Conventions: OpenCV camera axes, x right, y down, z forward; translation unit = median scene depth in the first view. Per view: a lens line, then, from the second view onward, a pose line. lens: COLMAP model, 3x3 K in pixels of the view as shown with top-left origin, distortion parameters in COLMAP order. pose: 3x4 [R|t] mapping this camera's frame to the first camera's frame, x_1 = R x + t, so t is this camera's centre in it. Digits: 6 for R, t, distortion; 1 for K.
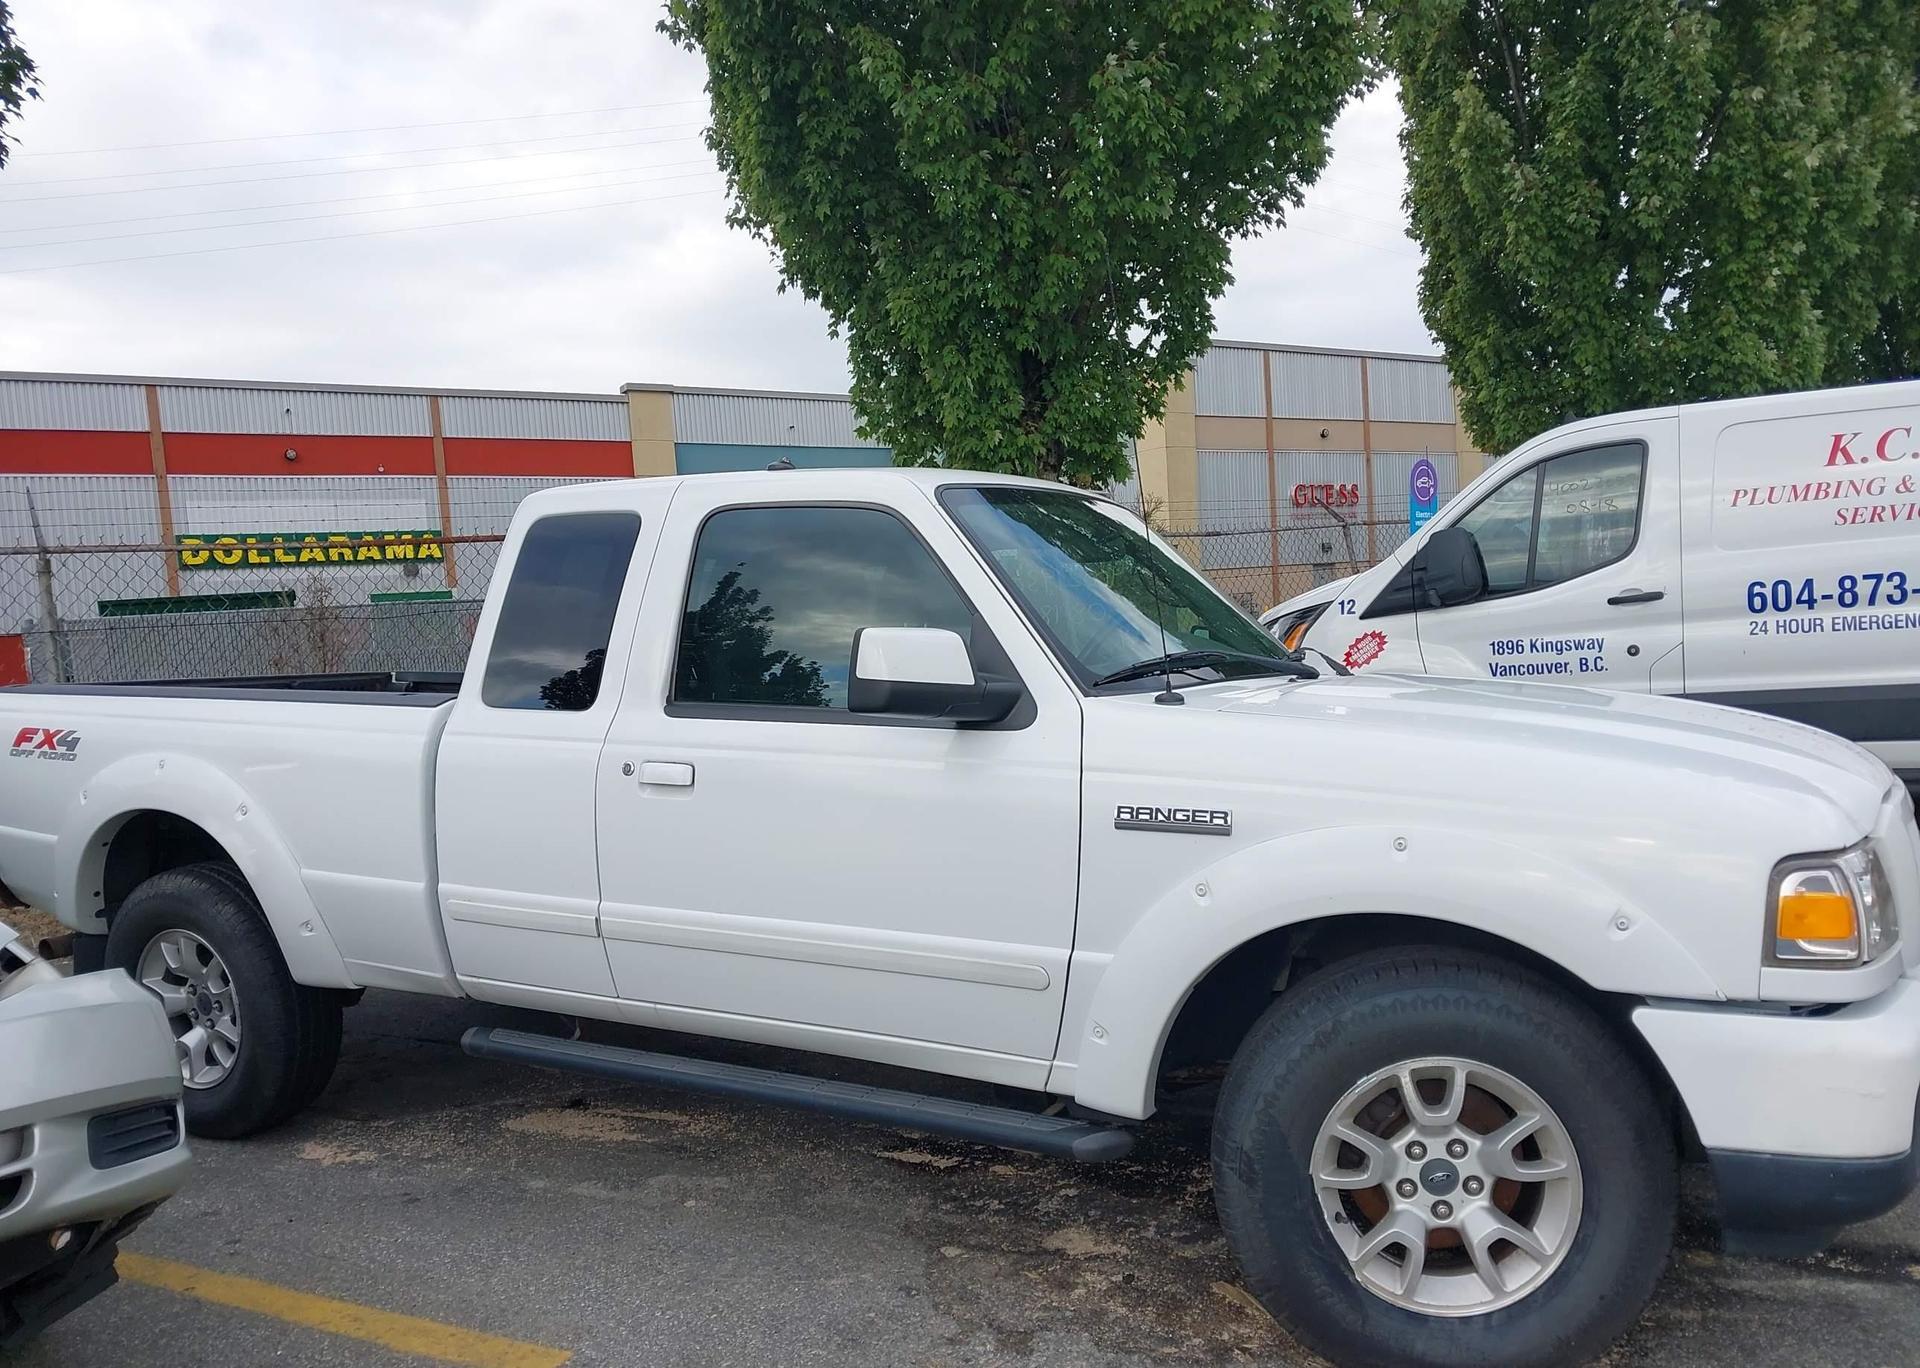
lens RADIAL K [[1447.5, 0, 930.5], [0, 1447.5, 688.1], [0, 0, 1]] dist [0.007904, -0.004584]
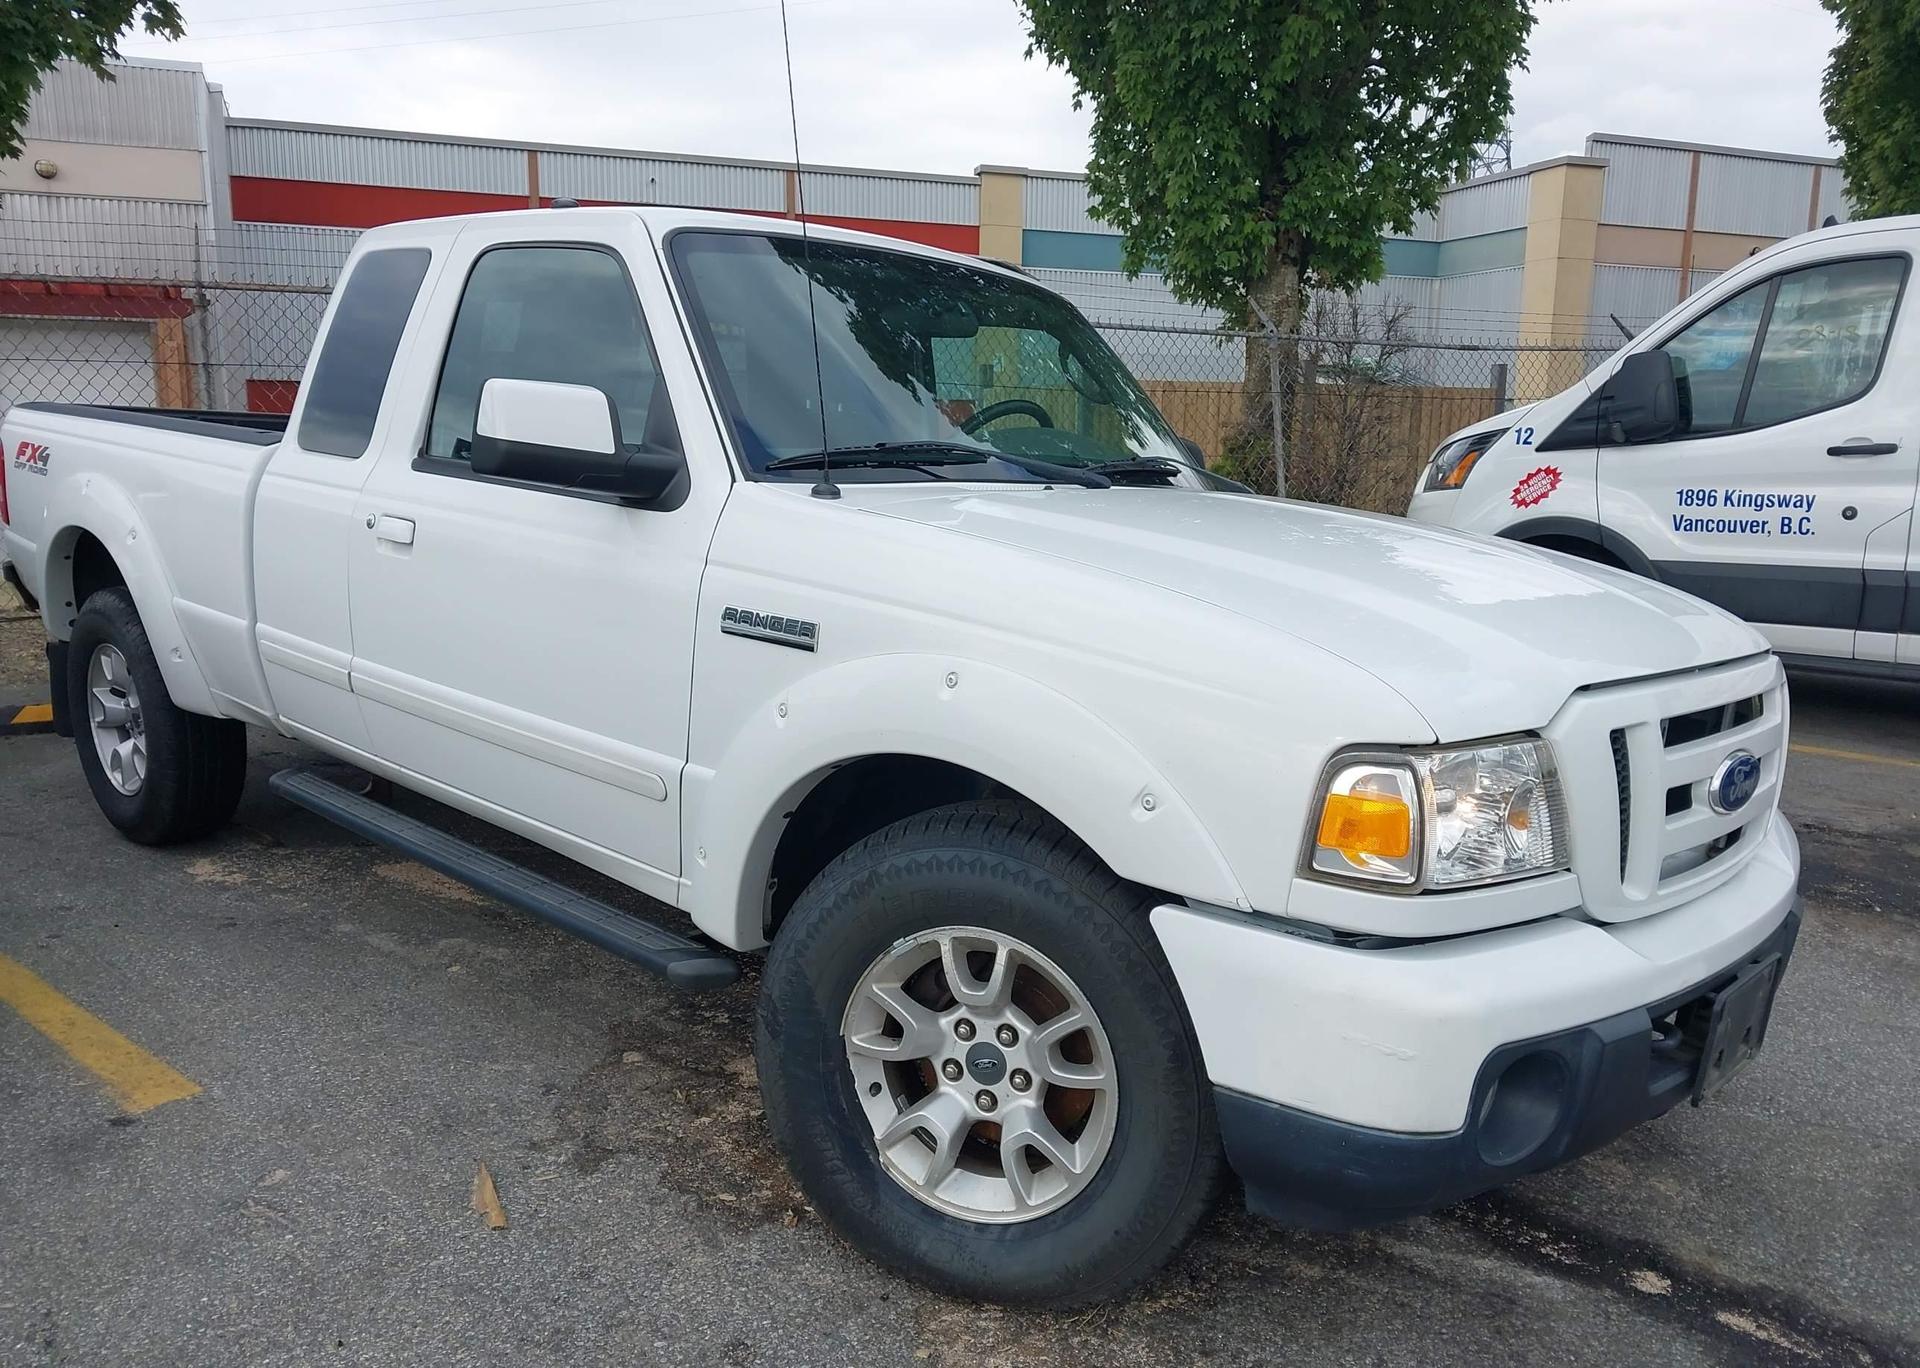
lens RADIAL K [[1462.6, 0, 957.7], [0, 1462.6, 666.3], [0, 0, 1]] dist [0.033399, -0.041285]
pose [[0.970983, 0.110525, -0.212077, 0.370463], [-0.084997, 0.988388, 0.125952, -0.004403], [0.223535, -0.104272, 0.969102, 0.130227]]
